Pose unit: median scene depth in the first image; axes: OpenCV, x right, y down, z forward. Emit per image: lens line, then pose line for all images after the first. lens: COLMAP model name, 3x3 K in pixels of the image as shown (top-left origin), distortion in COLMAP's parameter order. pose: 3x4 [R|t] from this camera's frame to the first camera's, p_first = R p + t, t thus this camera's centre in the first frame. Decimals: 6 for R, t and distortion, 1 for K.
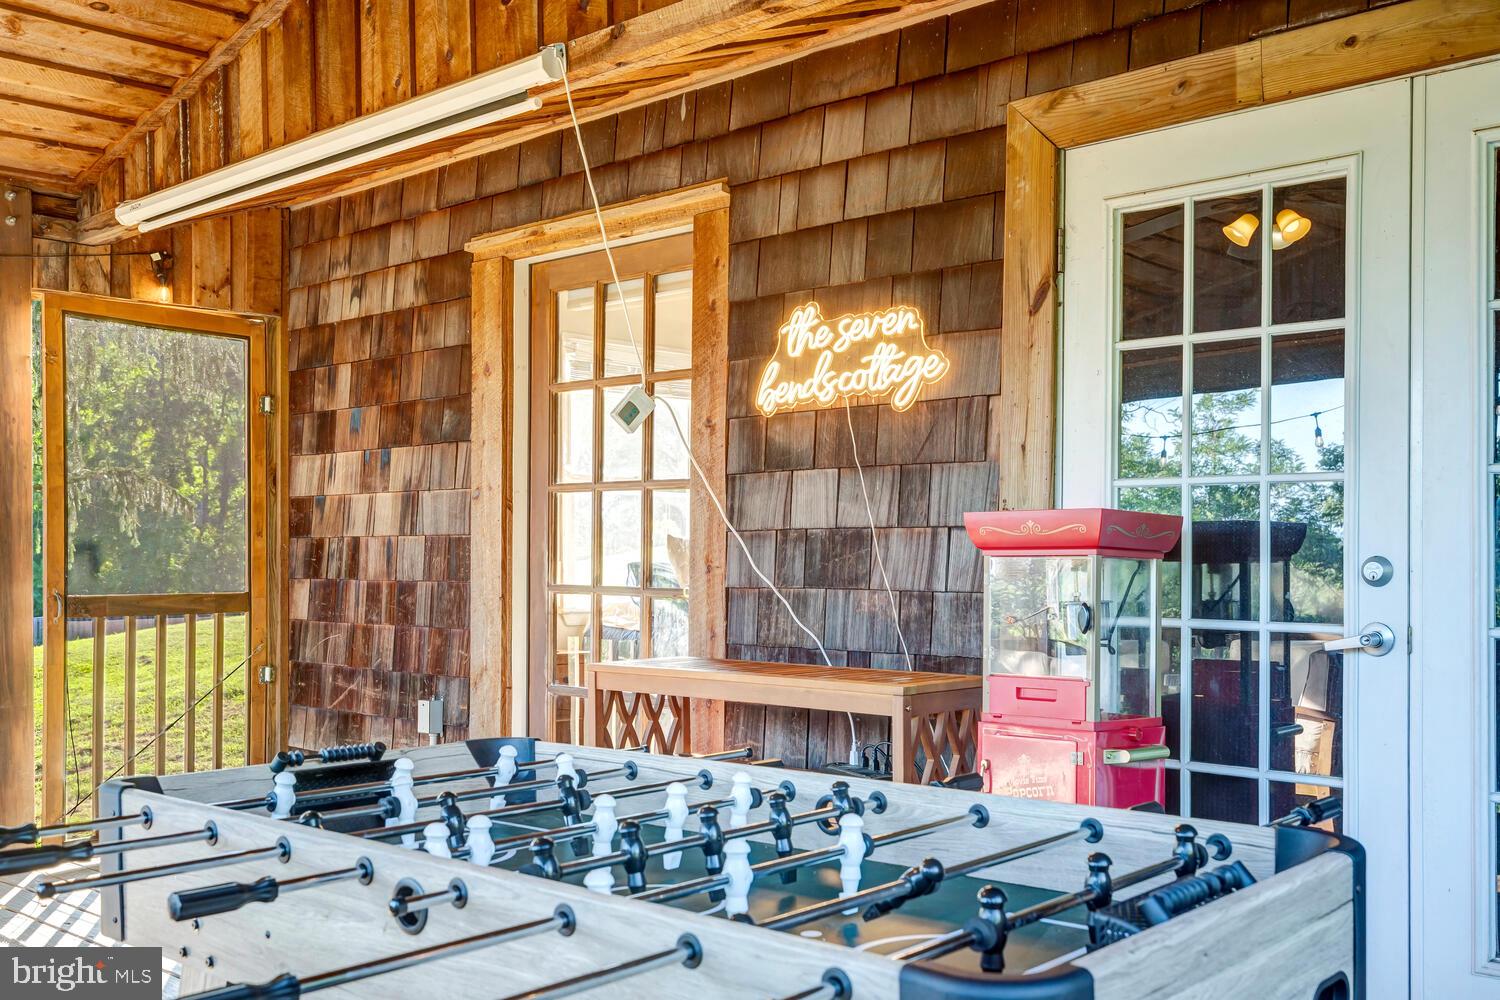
lens RADIAL K [[1535.6, 0, 818.0], [0, 1535.6, 534.6], [0, 0, 1]] dist [0.009234, 0.000000]
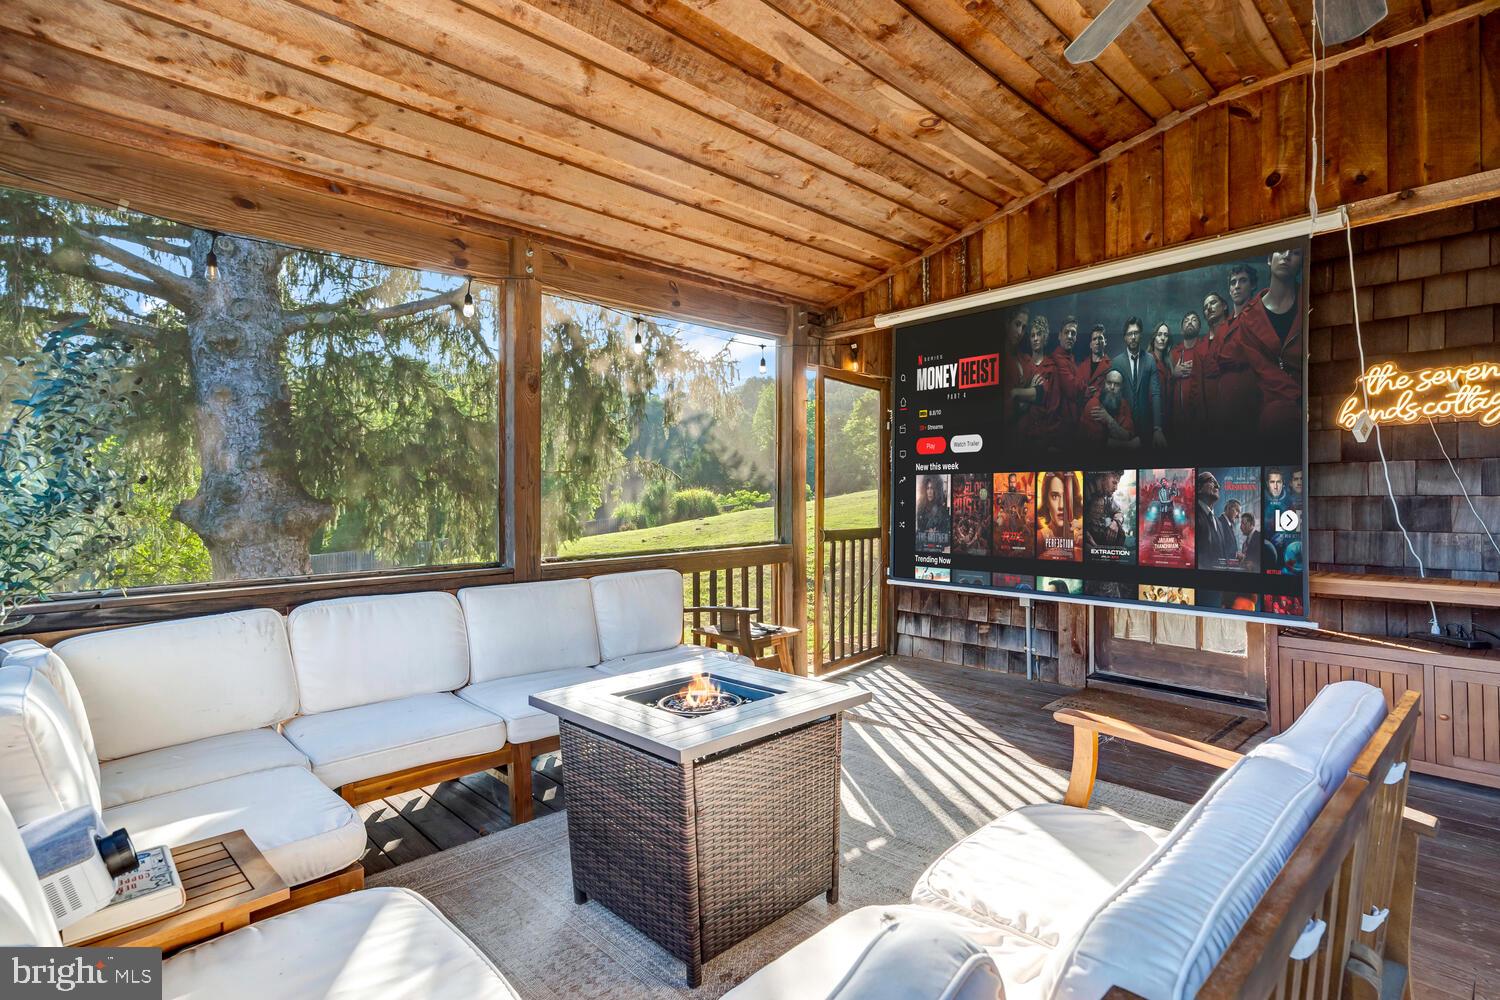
lens RADIAL K [[760.7, 0, 811.8], [0, 760.7, 485.3], [0, 0, 1]] dist [0.000079, 0.002353]
pose [[0.997526, 0.000189, -0.070305, -0.578712], [-0.000811, 0.999961, -0.008823, -0.007581], [0.070301, 0.008858, 0.997487, 0.119149]]
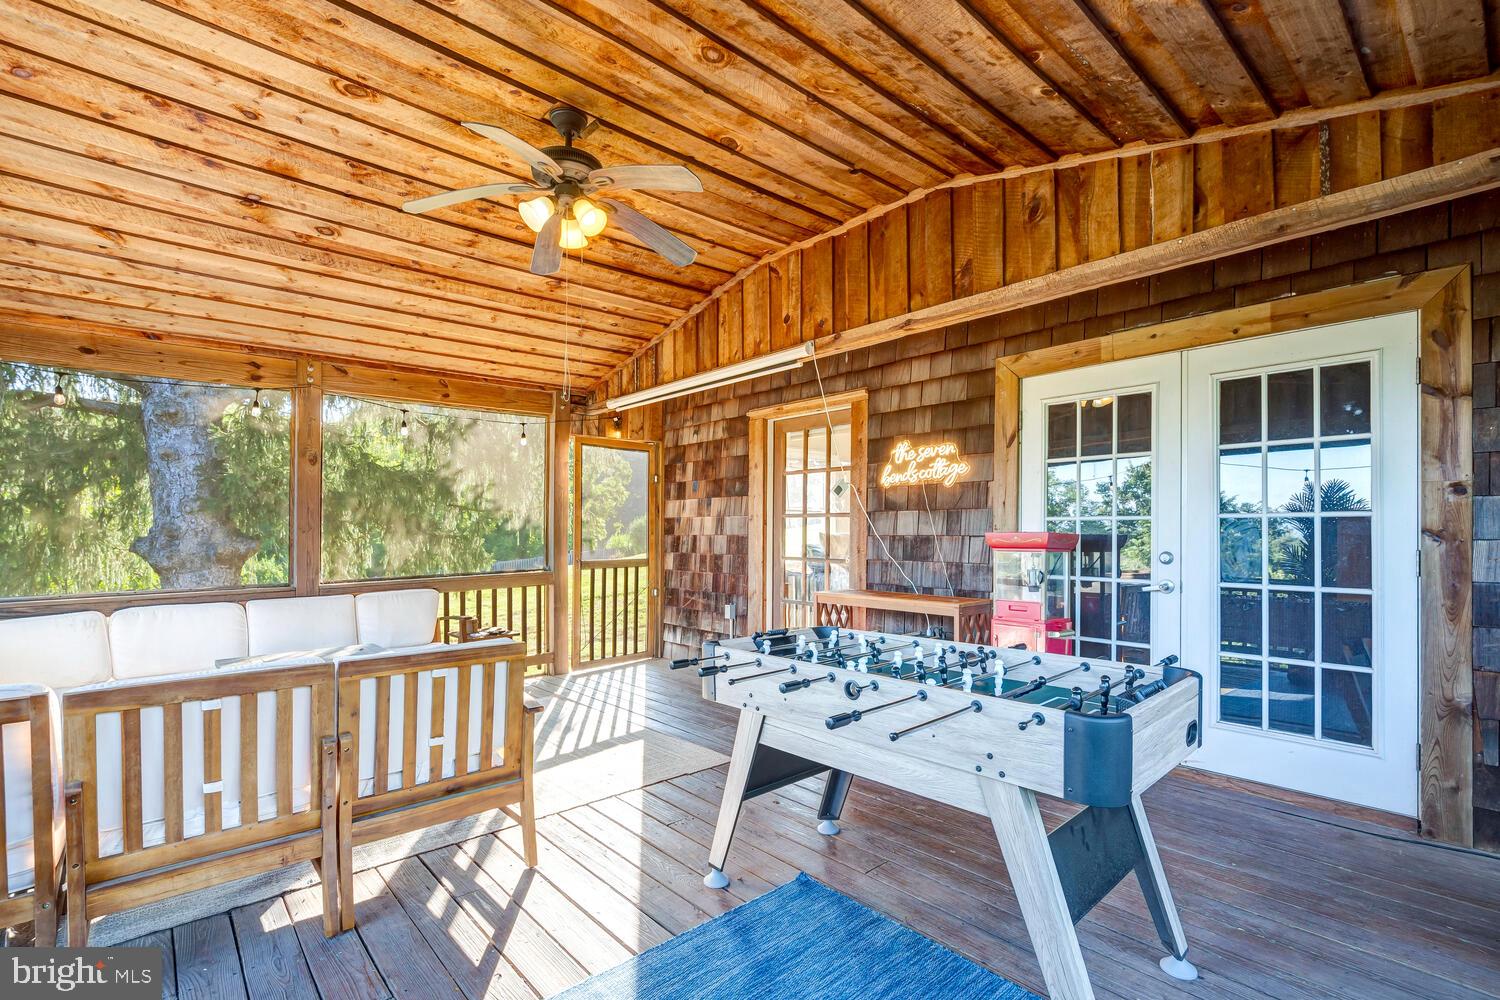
lens RADIAL K [[712.4, 0, 775.5], [0, 712.4, 513.5], [0, 0, 1]] dist [-0.003524, 0.002772]
pose [[0.994713, -0.003992, -0.102618, -0.092637], [0.002577, 0.999900, -0.013916, -0.023091], [0.102663, 0.013578, 0.994624, -0.115713]]
